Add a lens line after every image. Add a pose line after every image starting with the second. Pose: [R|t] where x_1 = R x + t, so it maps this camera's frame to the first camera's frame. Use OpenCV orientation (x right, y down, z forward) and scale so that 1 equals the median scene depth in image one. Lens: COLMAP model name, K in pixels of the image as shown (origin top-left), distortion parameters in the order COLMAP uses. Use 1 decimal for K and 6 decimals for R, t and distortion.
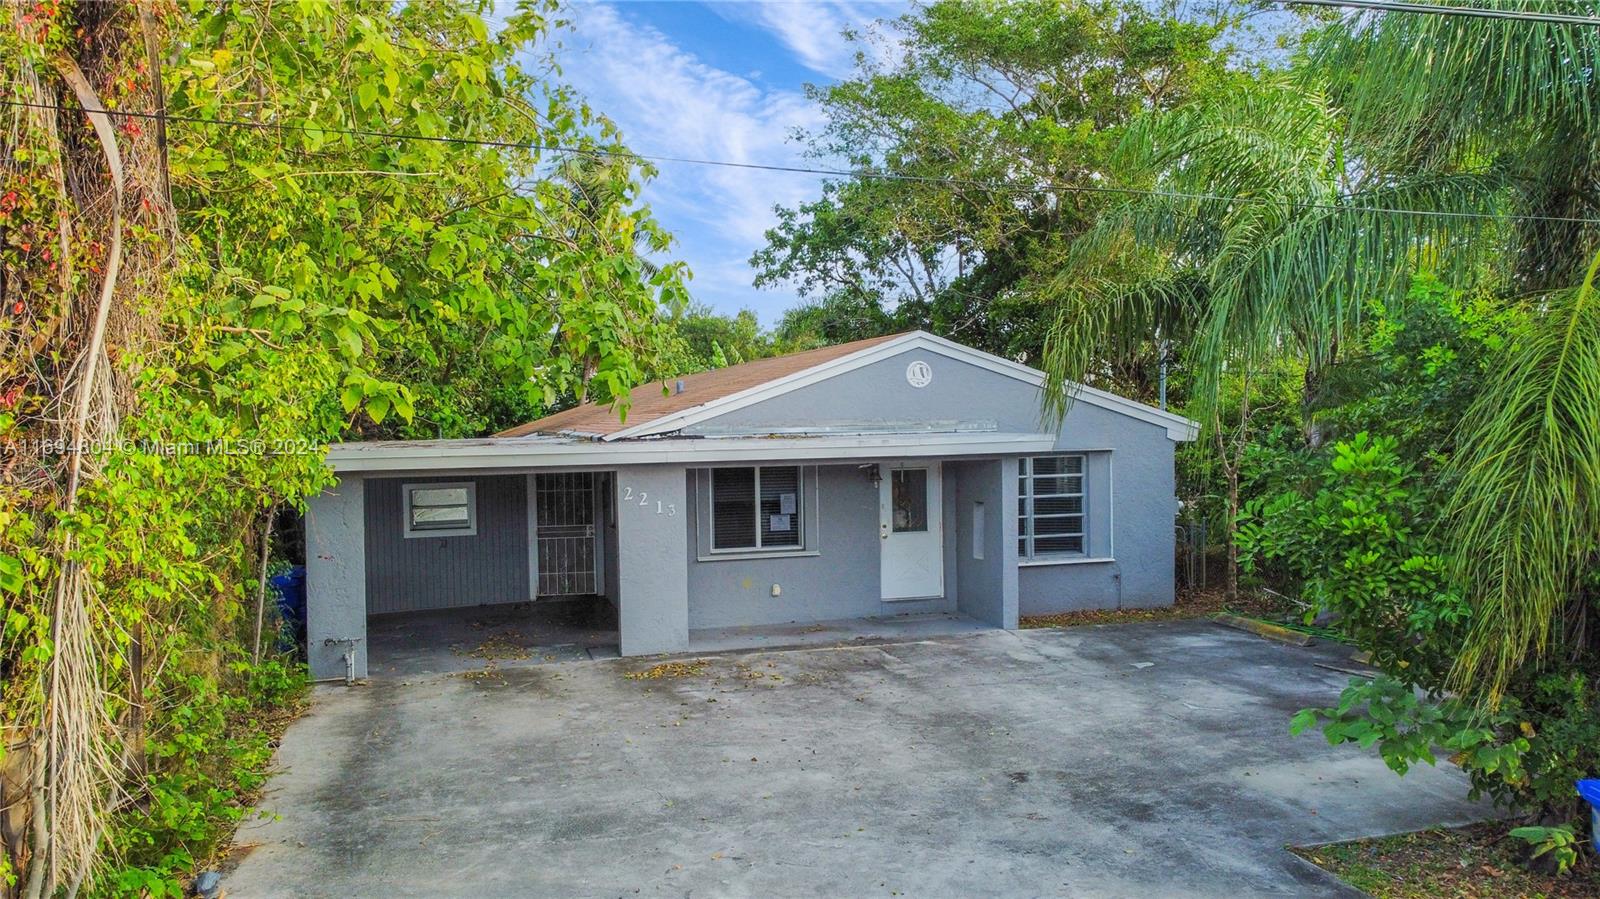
lens RADIAL K [[1201.0, 0, 792.6], [0, 1201.0, 437.4], [0, 0, 1]] dist [-0.011056, -0.001490]
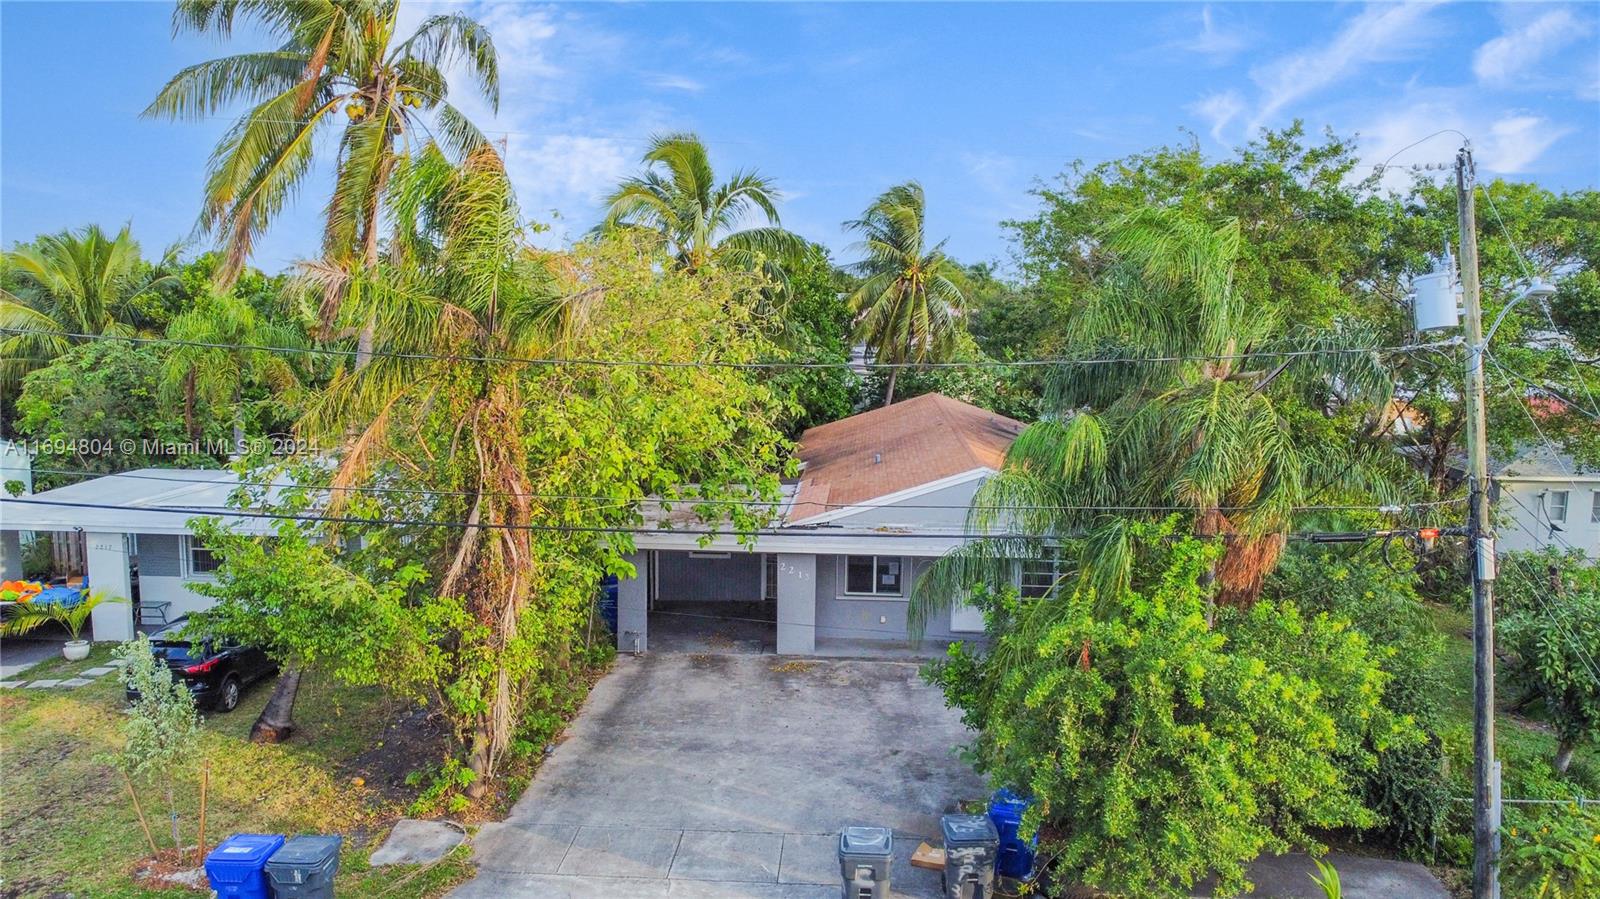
lens RADIAL K [[1201.0, 0, 801.3], [0, 1201.0, 456.9], [0, 0, 1]] dist [-0.011056, -0.001490]
pose [[0.946917, 0.070188, -0.313724, 0.513249], [-0.039485, 0.993879, 0.103175, -0.352561], [0.319045, -0.085311, 0.943892, -0.795859]]
